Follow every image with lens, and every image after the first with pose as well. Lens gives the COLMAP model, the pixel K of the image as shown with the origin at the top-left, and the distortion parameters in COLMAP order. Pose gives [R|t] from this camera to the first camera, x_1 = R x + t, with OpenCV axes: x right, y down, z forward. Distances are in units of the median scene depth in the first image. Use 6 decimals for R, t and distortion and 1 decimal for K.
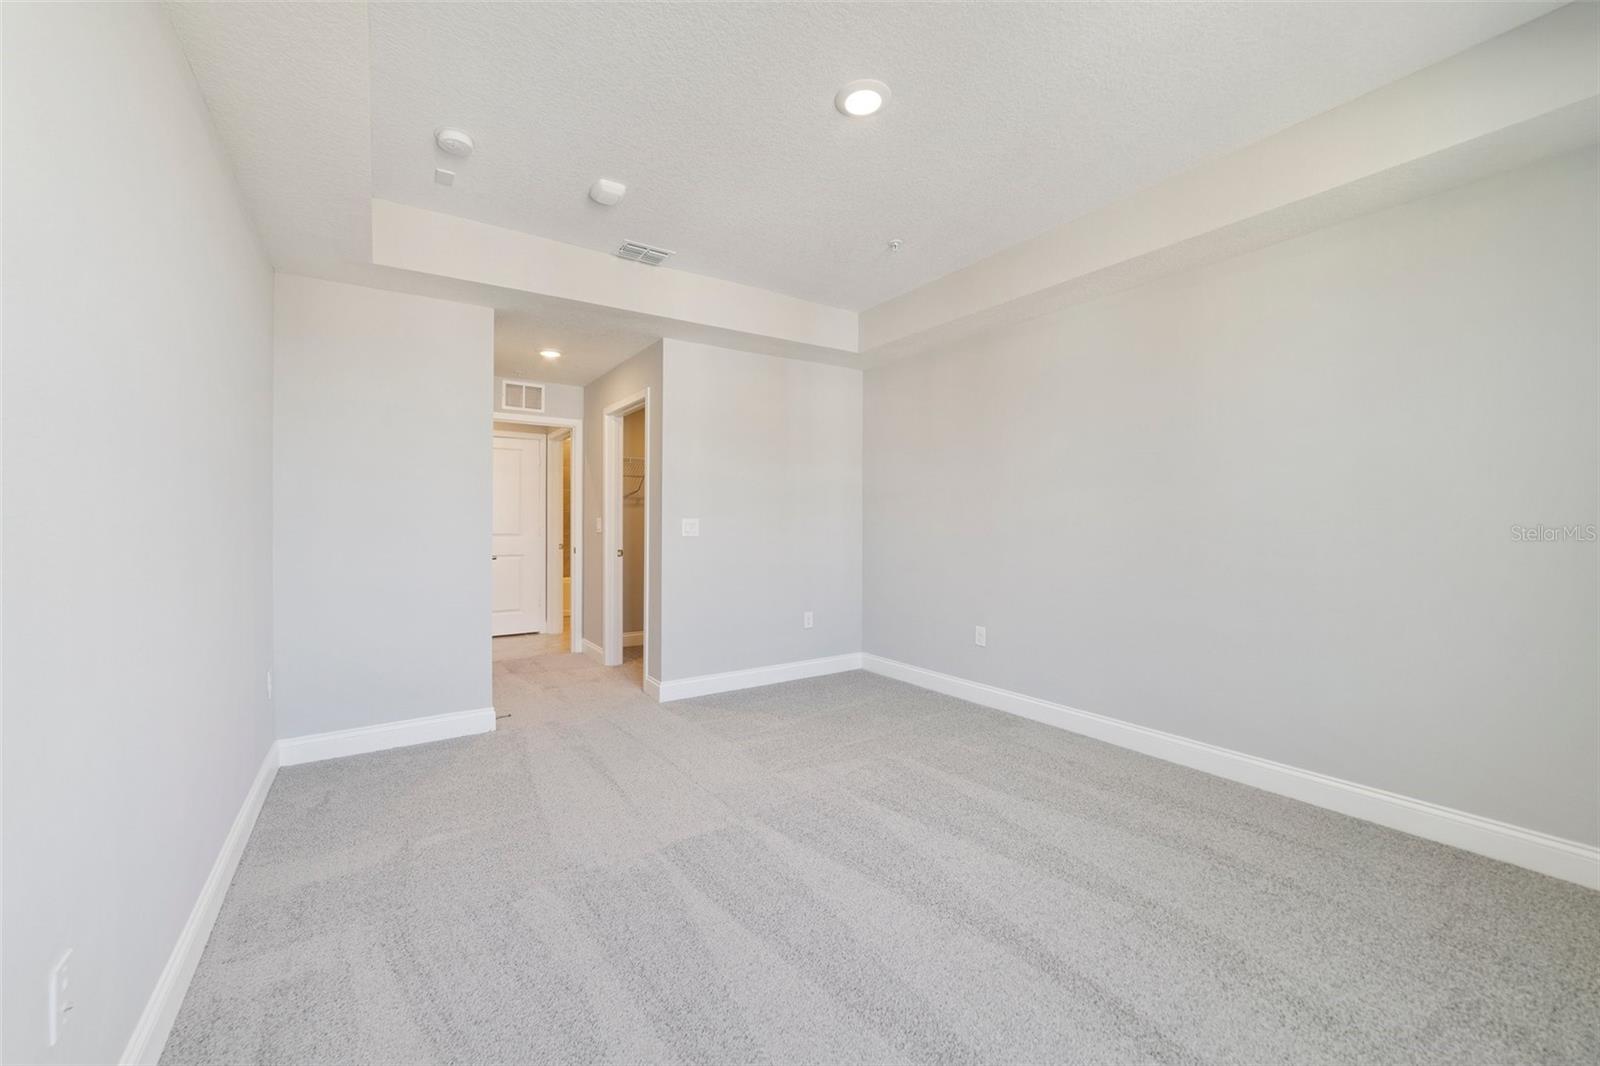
lens RADIAL K [[622.8, 0, 786.8], [0, 622.8, 515.6], [0, 0, 1]] dist [-0.027916, 0.011621]
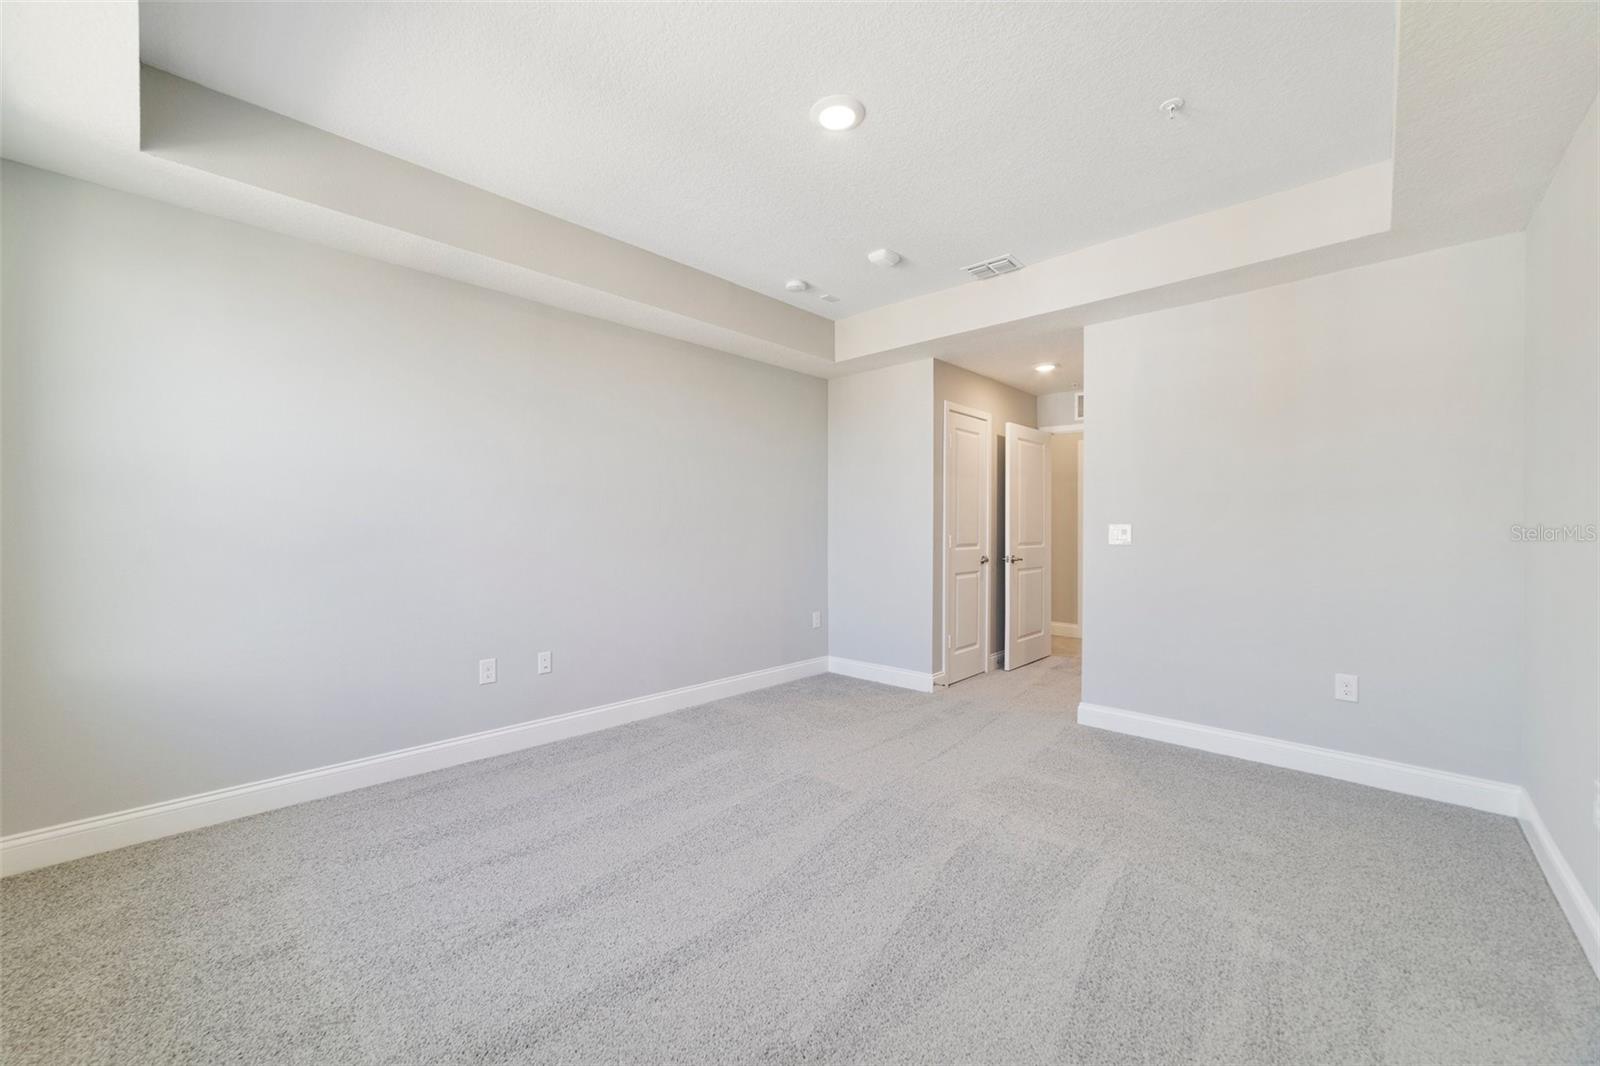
lens RADIAL K [[622.8, 0, 786.8], [0, 622.8, 515.6], [0, 0, 1]] dist [-0.027916, 0.011621]
pose [[0.203707, -0.018094, -0.978865, 0.699937], [0.004211, 0.999836, -0.017605, 0.007633], [0.979023, -0.000536, 0.203750, 0.447325]]
